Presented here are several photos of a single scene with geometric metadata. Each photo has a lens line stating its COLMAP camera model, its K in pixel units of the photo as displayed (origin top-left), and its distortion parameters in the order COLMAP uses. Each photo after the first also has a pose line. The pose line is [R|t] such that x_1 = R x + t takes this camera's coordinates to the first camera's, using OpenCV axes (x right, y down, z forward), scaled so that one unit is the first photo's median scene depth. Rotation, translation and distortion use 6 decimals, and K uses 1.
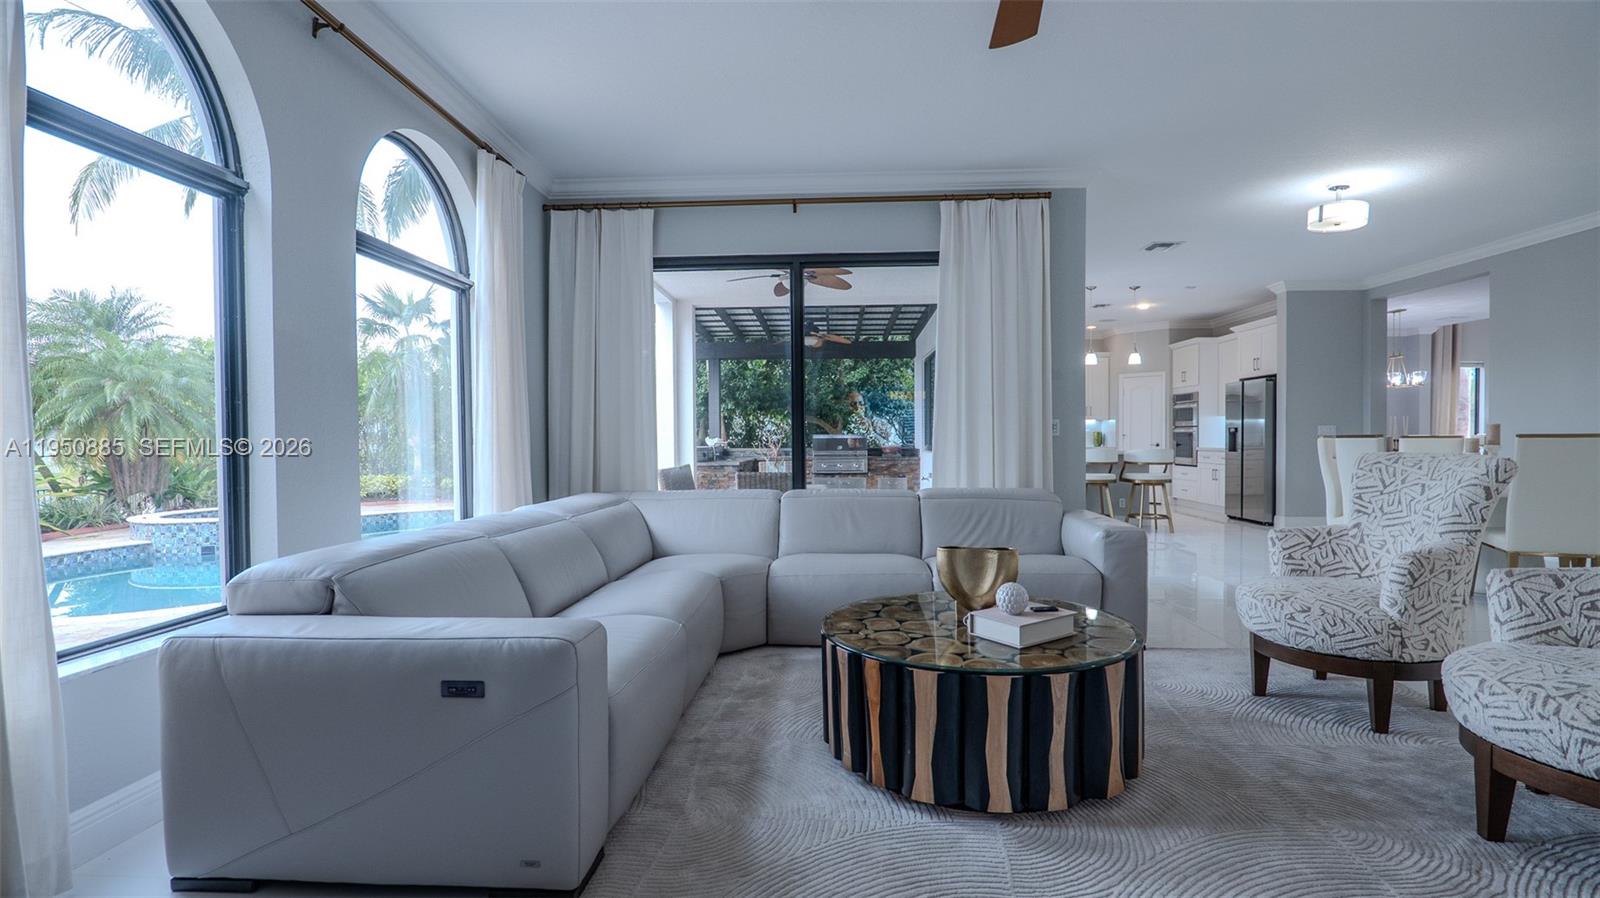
lens RADIAL K [[719.0, 0, 799.3], [0, 719.0, 452.2], [0, 0, 1]] dist [-0.000730, -0.000107]
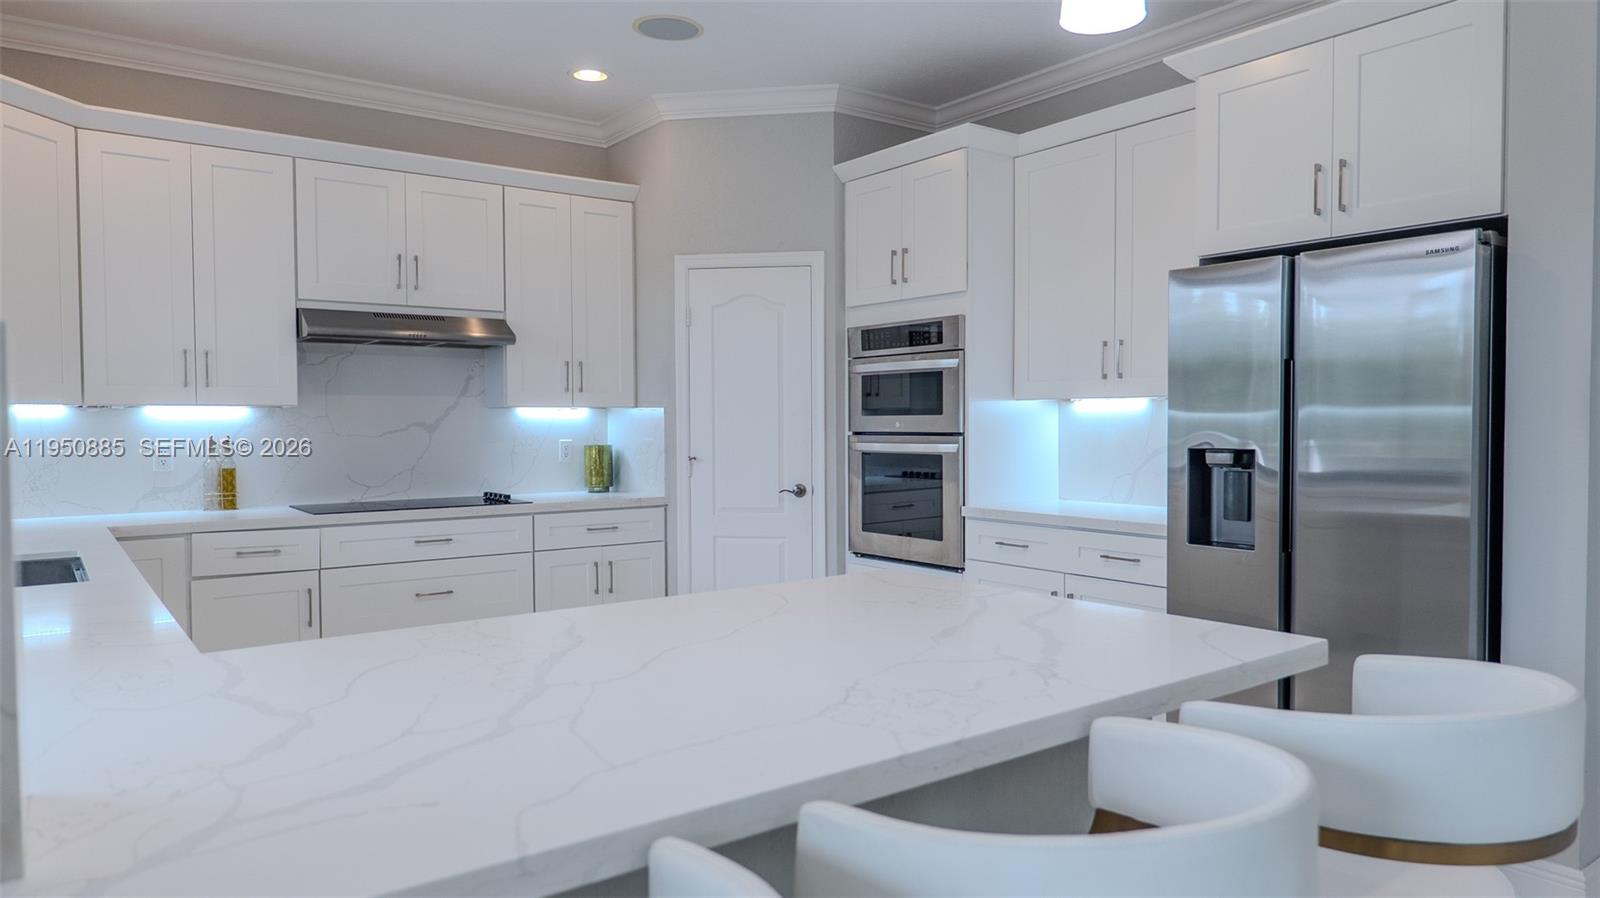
lens RADIAL K [[1104.7, 0, 803.9], [0, 1104.7, 443.2], [0, 0, 1]] dist [0.061960, -0.000238]
pose [[0.775767, -0.014921, 0.630843, 0.209407], [0.017662, 0.999842, 0.001930, -0.032789], [-0.630773, 0.009645, 0.775908, 0.657250]]
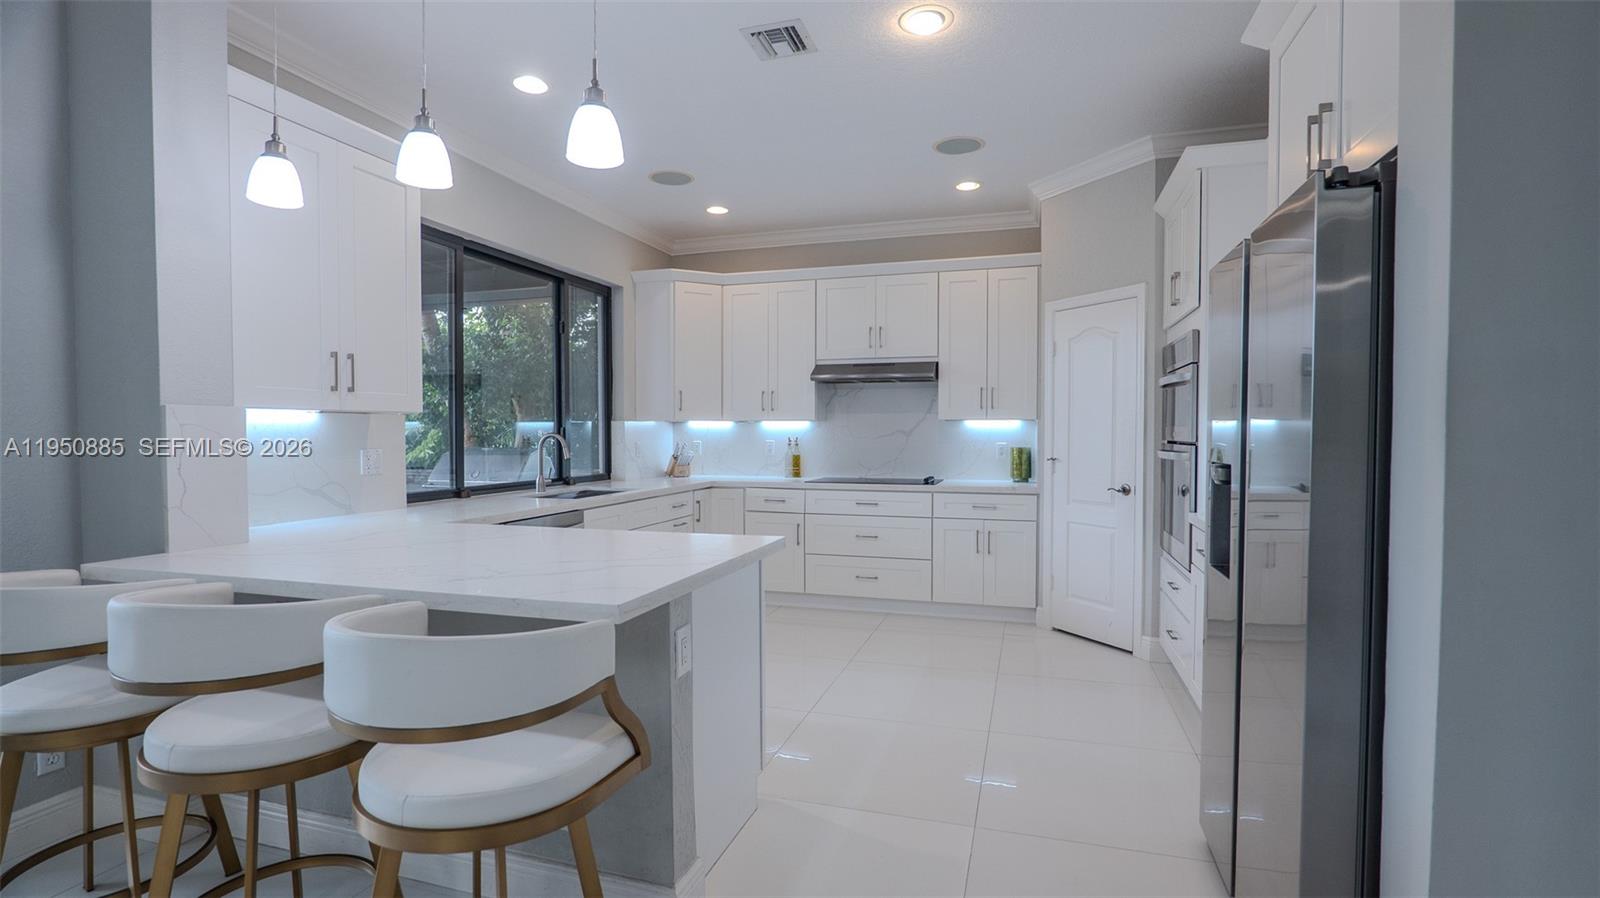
lens RADIAL K [[719.0, 0, 805.4], [0, 719.0, 454.9], [0, 0, 1]] dist [-0.000730, -0.000107]
pose [[0.974441, 0.009711, -0.224435, 0.443692], [-0.007036, 0.999894, 0.012716, -0.032696], [0.224535, -0.010812, 0.974406, 0.637223]]
